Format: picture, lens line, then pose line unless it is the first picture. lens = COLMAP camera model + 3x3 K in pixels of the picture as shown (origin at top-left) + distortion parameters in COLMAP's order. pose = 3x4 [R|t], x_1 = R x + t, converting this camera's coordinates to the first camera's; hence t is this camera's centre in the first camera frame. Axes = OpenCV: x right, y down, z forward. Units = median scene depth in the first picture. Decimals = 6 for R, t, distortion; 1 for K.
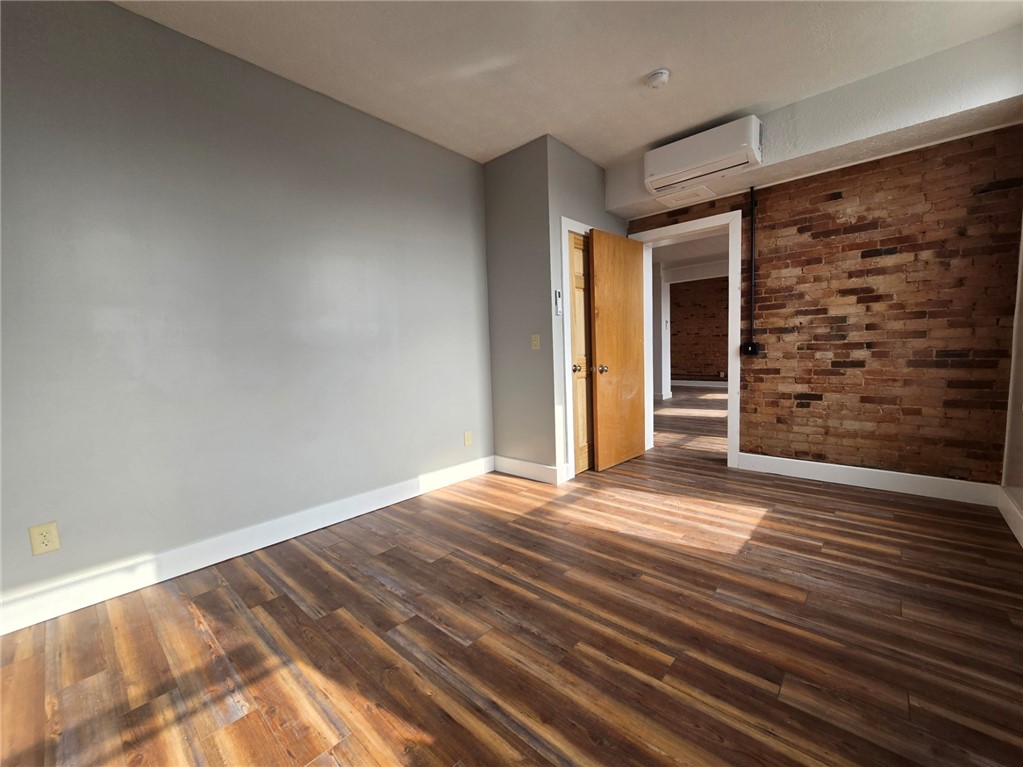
lens RADIAL K [[417.2, 0, 511.2], [0, 417.2, 384.5], [0, 0, 1]] dist [-0.002236, 0.000030]
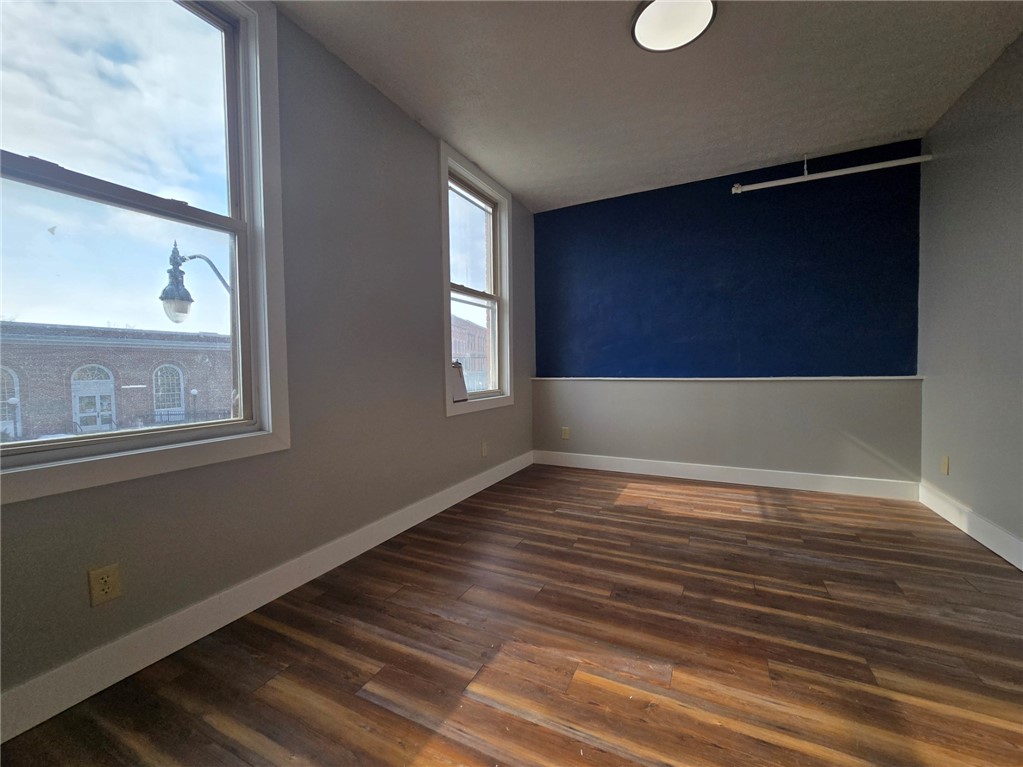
lens RADIAL K [[417.2, 0, 513.3], [0, 417.2, 381.9], [0, 0, 1]] dist [-0.002236, 0.000030]
pose [[-0.961341, 0.056077, -0.269590, 0.789382], [0.023439, 0.992156, 0.122792, -0.160175], [0.274361, 0.111726, -0.955114, 1.870313]]
